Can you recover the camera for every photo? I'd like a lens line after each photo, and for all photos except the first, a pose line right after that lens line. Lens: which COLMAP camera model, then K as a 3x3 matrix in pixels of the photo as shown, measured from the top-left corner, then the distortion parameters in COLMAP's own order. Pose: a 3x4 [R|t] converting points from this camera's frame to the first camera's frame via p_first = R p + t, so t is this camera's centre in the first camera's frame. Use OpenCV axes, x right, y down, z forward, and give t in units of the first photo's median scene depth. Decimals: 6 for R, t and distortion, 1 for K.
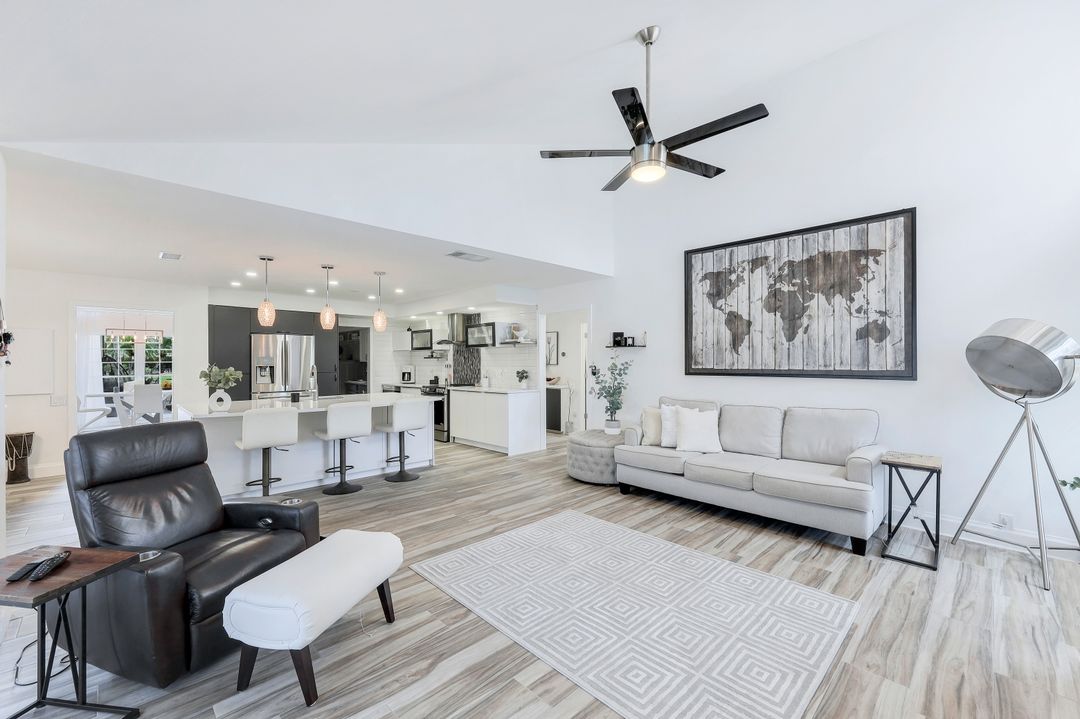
lens RADIAL K [[443.0, 0, 540.0], [0, 443.0, 359.5], [0, 0, 1]] dist [-0.000514, 0.000040]
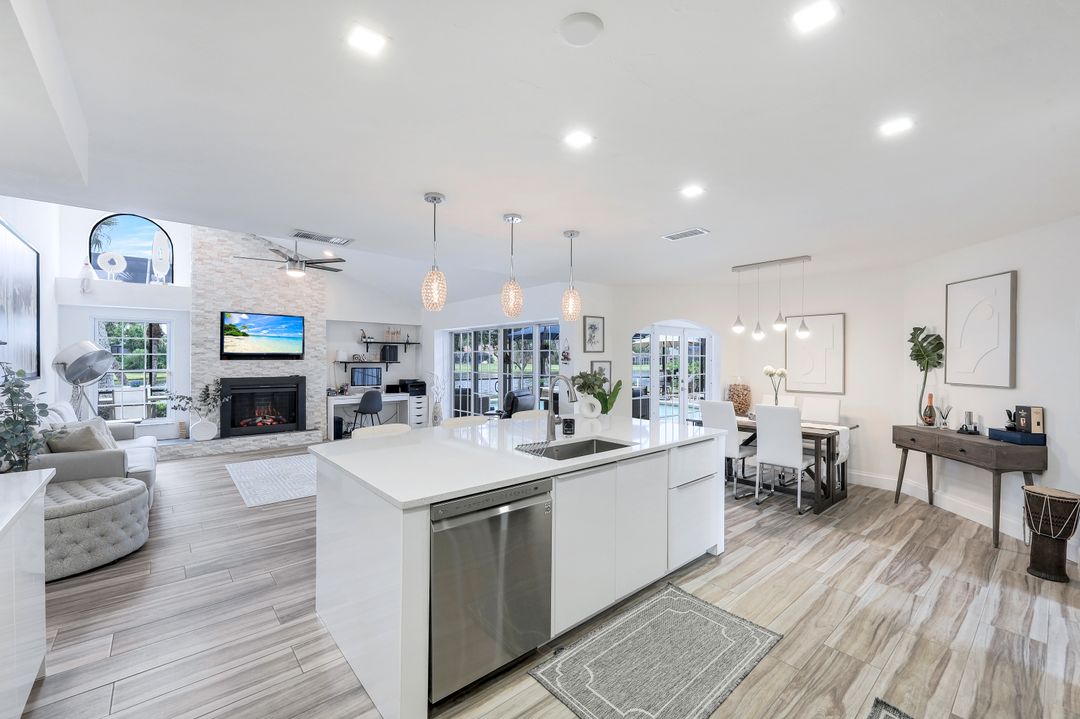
lens RADIAL K [[443.0, 0, 540.0], [0, 443.0, 359.5], [0, 0, 1]] dist [-0.000514, 0.000040]
pose [[-0.998006, 0.000681, 0.063111, -0.655760], [0.000786, 0.999998, 0.001634, -0.011633], [-0.063110, 0.001680, -0.998005, 1.911907]]
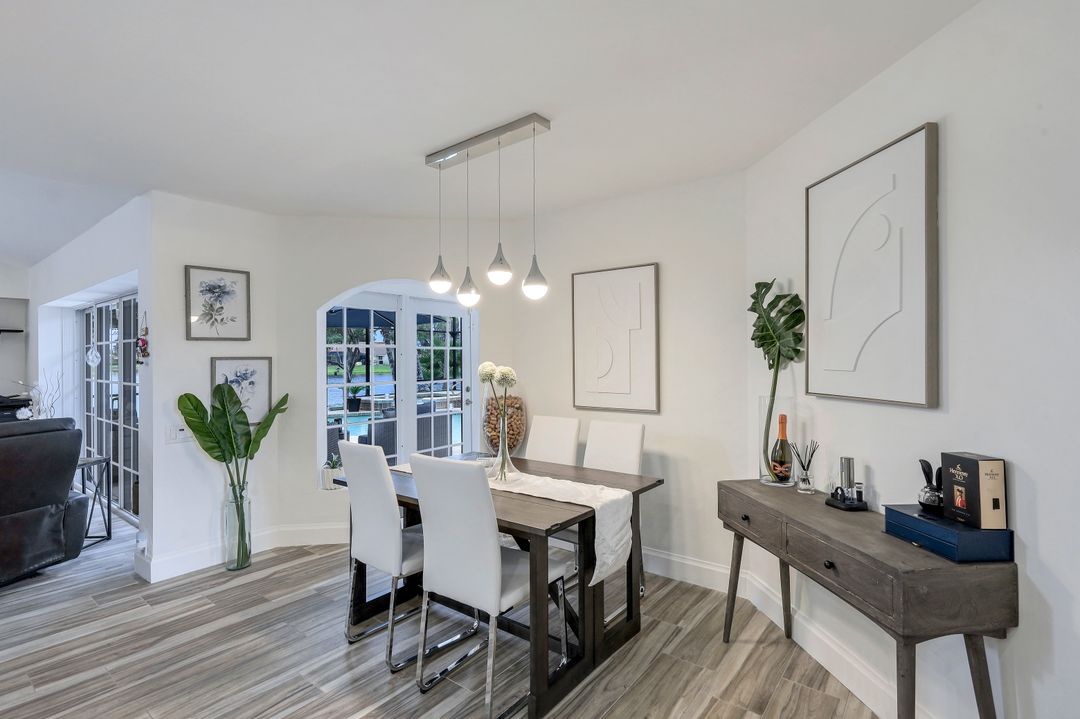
lens RADIAL K [[510.9, 0, 541.5], [0, 510.9, 356.5], [0, 0, 1]] dist [0.001192, 0.000312]
pose [[-0.990291, 0.011045, -0.138571, -1.134807], [0.011461, 0.999932, -0.002198, 0.002005], [0.138538, -0.003765, -0.990350, 1.375985]]
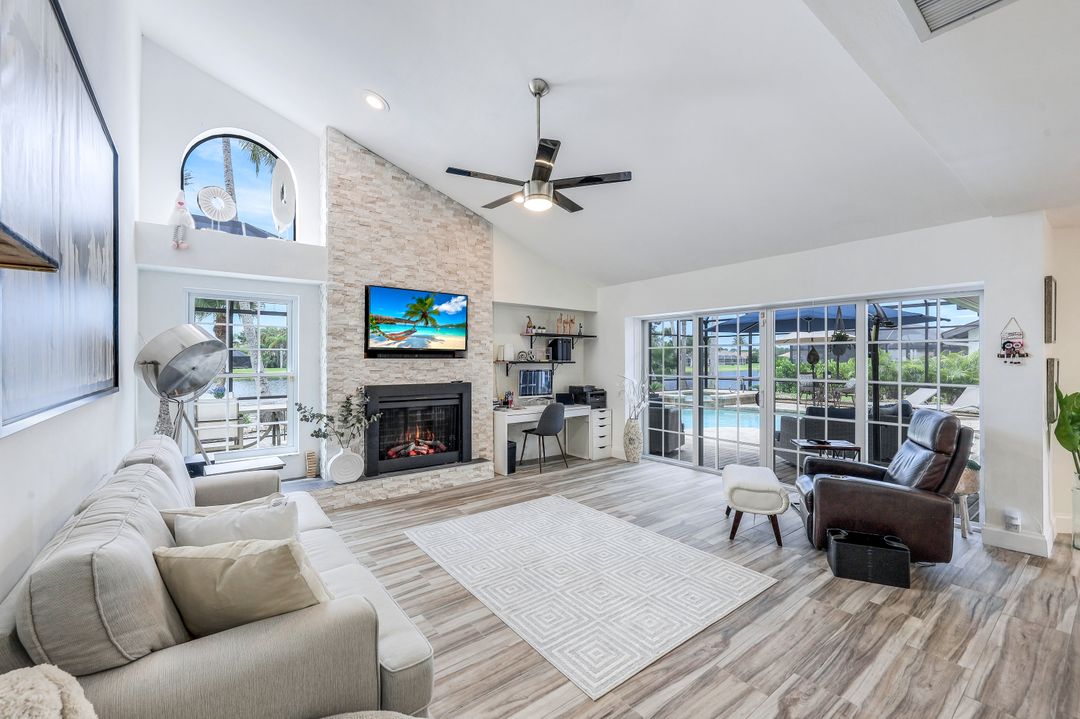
lens RADIAL K [[443.0, 0, 540.0], [0, 443.0, 359.5], [0, 0, 1]] dist [-0.000514, 0.000040]
pose [[-0.993301, 0.002596, 0.115530, 0.067574], [0.002289, 0.999993, -0.002789, -0.001391], [-0.115537, -0.002506, -0.993300, 1.384201]]
